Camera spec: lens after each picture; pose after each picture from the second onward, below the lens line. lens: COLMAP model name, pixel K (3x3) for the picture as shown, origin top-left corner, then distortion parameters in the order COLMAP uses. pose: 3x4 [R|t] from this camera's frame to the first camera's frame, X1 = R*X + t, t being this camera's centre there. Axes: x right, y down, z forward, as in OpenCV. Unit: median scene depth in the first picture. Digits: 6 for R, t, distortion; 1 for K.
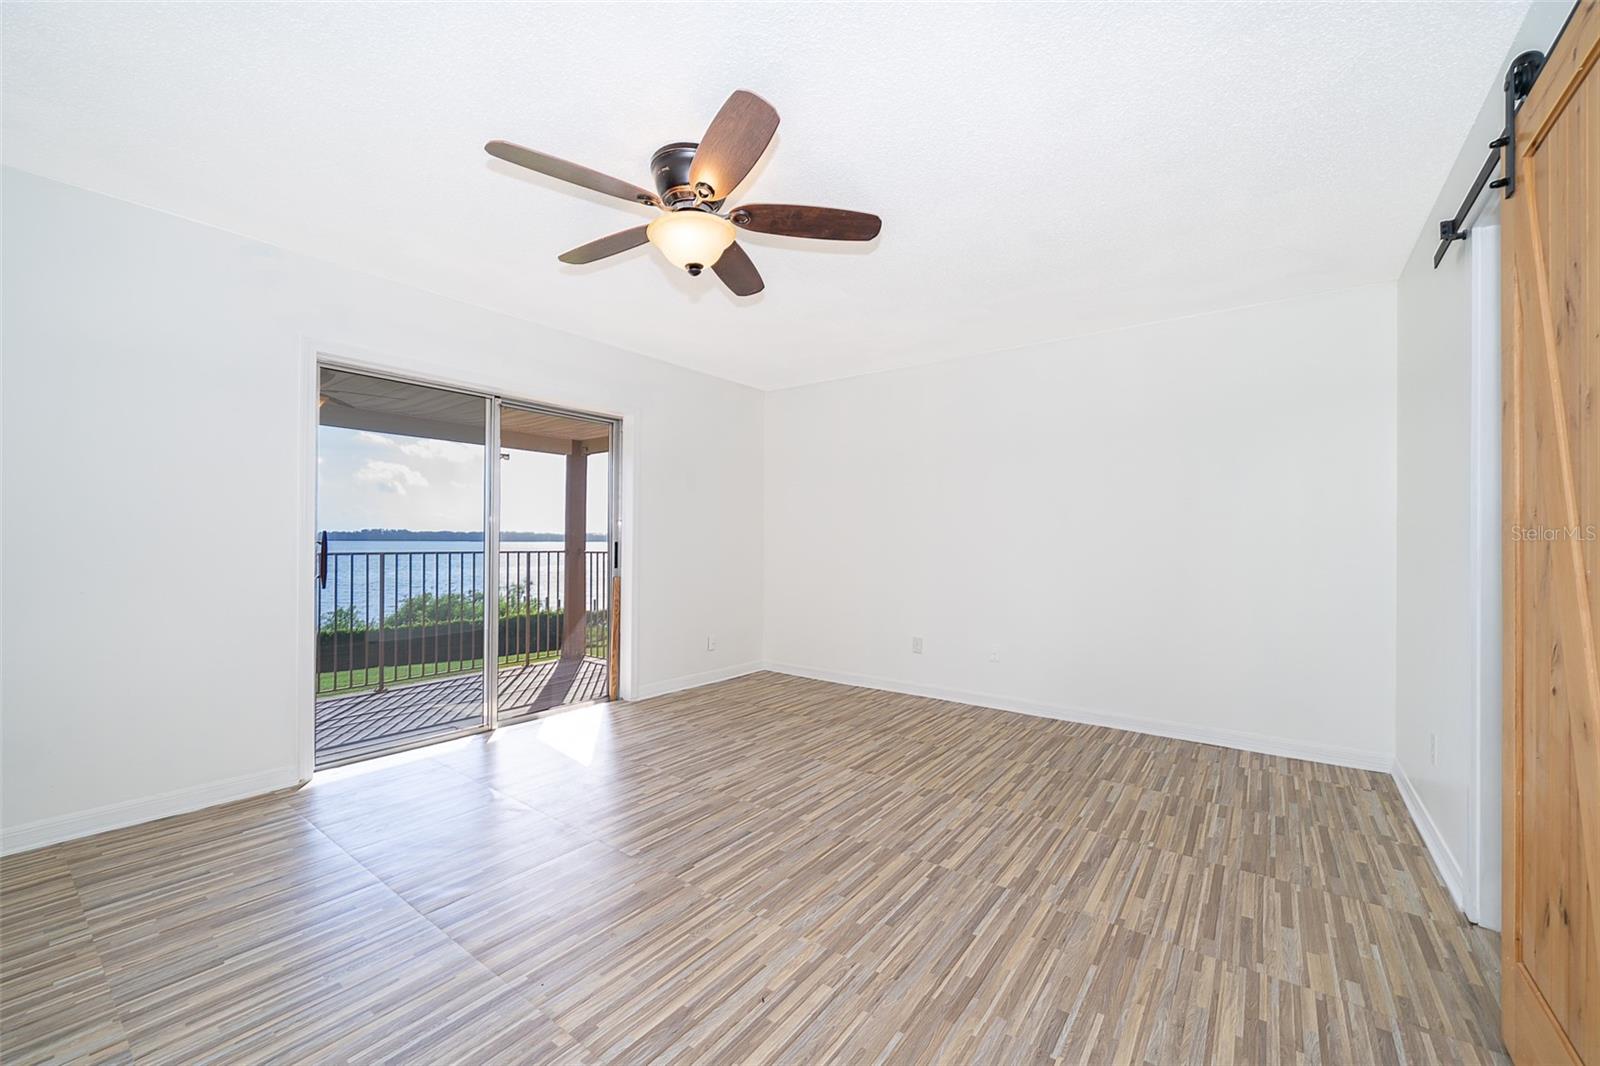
lens RADIAL K [[650.2, 0, 810.0], [0, 650.2, 538.9], [0, 0, 1]] dist [-0.004534, 0.000466]
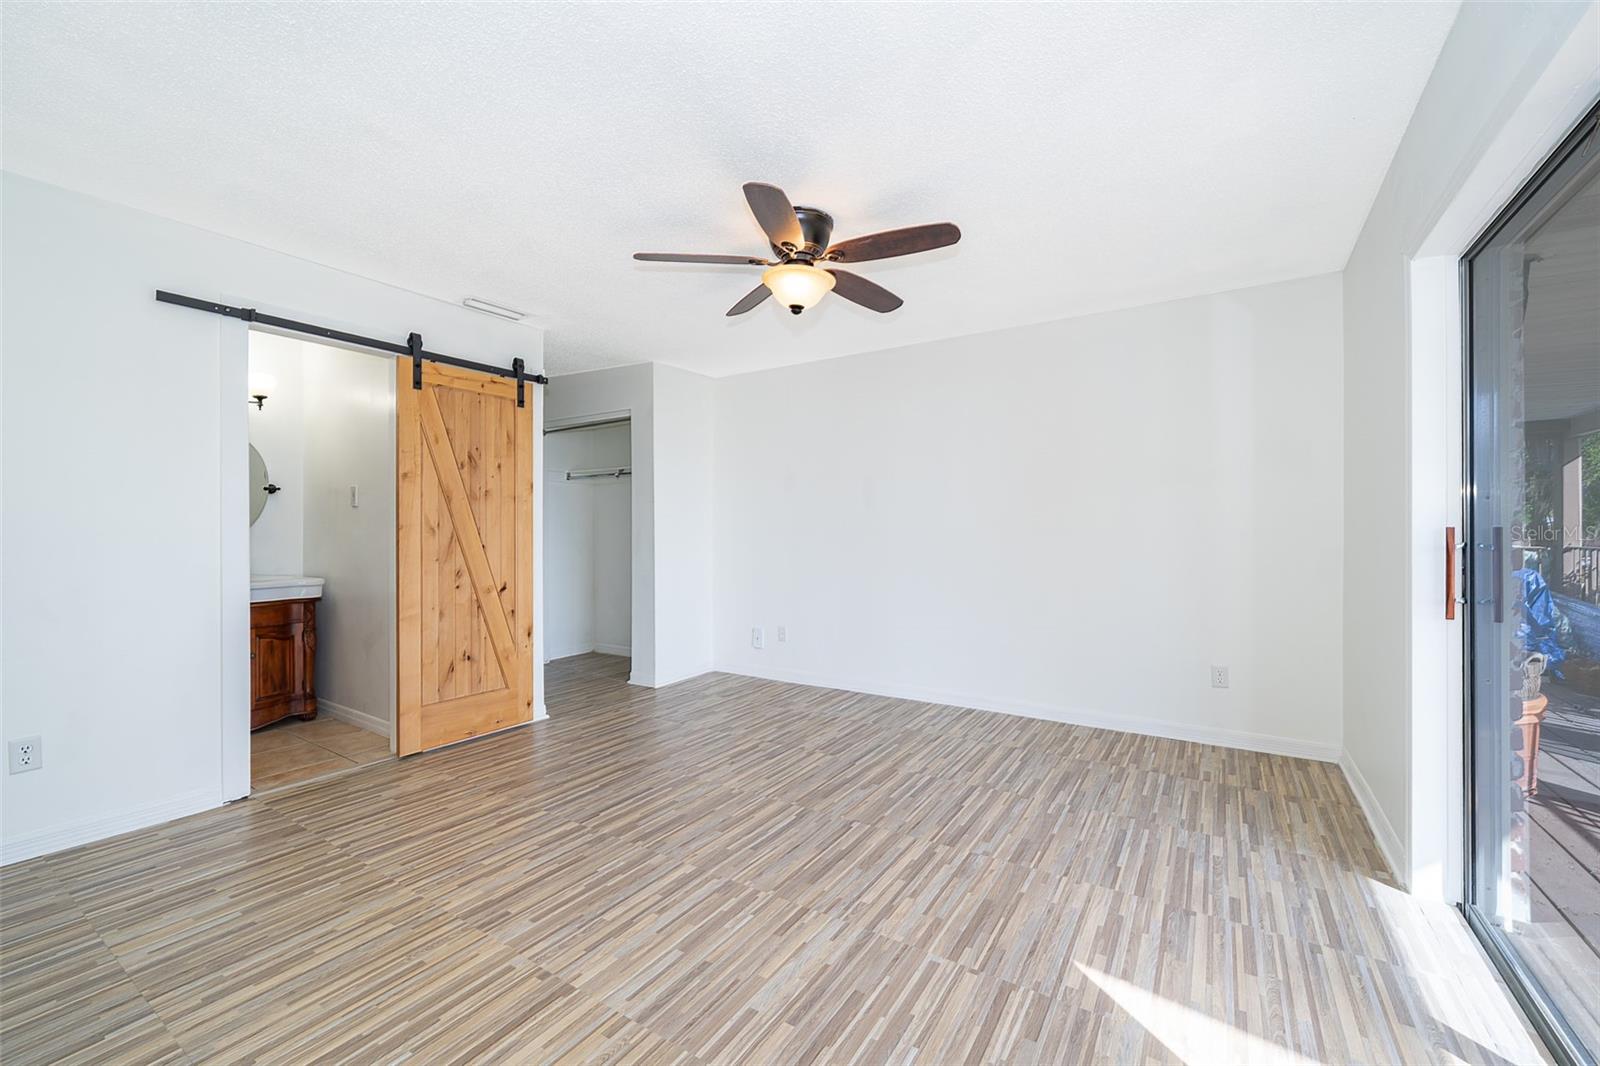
lens RADIAL K [[650.2, 0, 798.0], [0, 650.2, 533.2], [0, 0, 1]] dist [-0.004534, 0.000466]
pose [[-0.998733, -0.004532, -0.050109, -0.106257], [-0.004405, 0.999987, -0.002648, -0.002255], [0.050120, -0.002424, -0.998740, 1.889830]]
